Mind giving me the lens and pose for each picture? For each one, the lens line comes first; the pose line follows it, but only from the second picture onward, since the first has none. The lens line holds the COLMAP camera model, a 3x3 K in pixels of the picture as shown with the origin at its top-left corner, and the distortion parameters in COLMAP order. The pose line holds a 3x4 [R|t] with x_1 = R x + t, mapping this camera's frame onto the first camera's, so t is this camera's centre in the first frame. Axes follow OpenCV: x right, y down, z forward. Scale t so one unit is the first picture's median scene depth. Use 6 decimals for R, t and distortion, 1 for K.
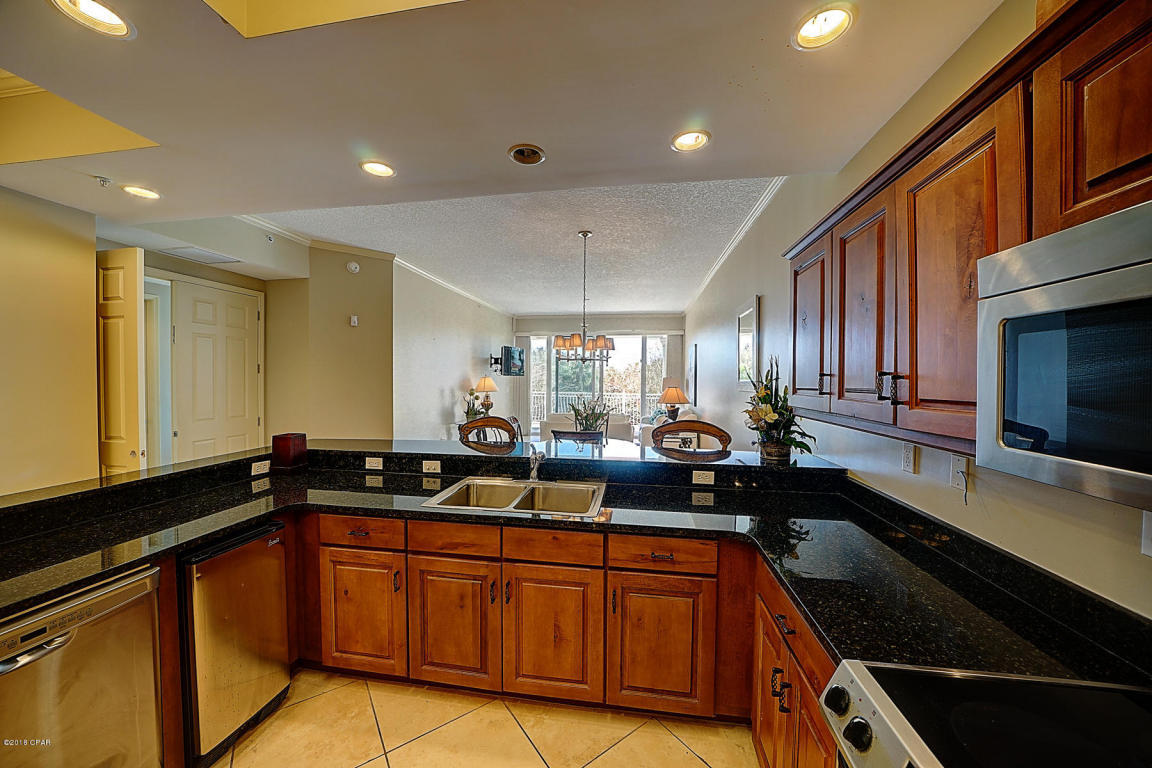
lens RADIAL K [[400.9, 0, 578.6], [0, 400.9, 386.4], [0, 0, 1]] dist [-0.014273, 0.000279]
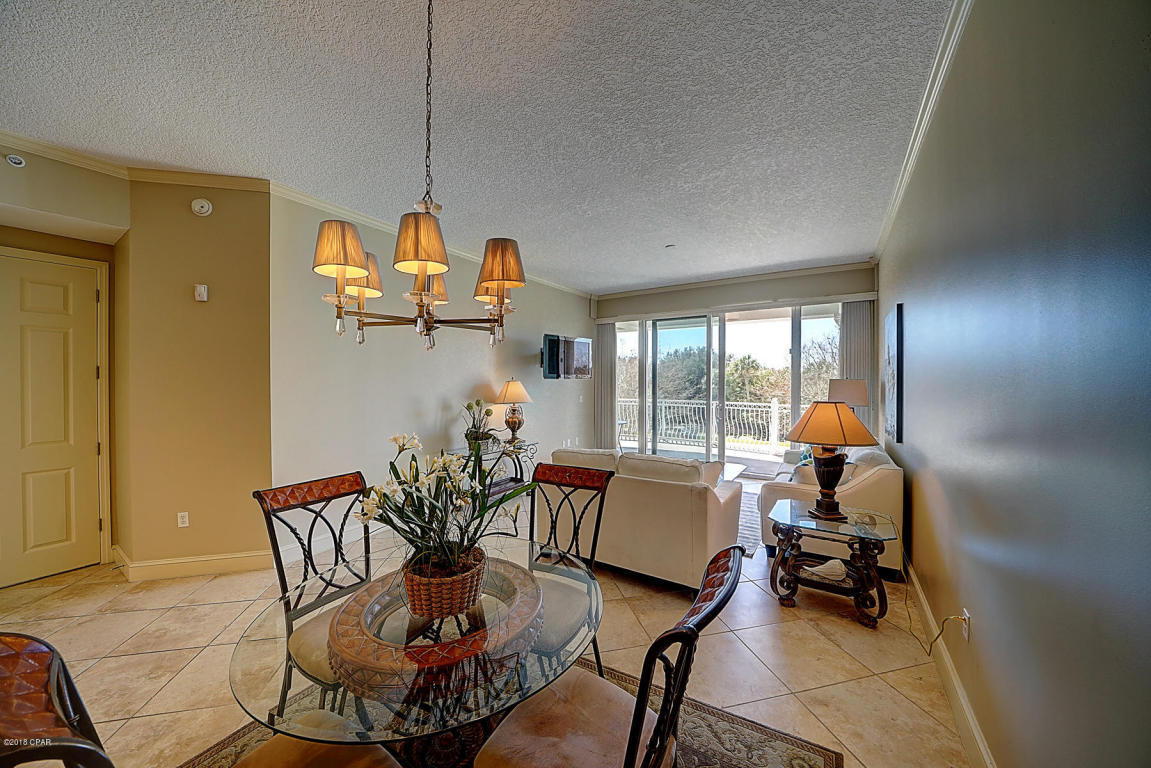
lens RADIAL K [[400.5, 0, 578.0], [0, 400.5, 386.4], [0, 0, 1]] dist [-0.014273, 0.000279]
pose [[0.918187, -0.006744, -0.396089, 0.132016], [0.003554, 0.999955, -0.008789, -0.008734], [0.396131, 0.006662, 0.918170, 0.433243]]
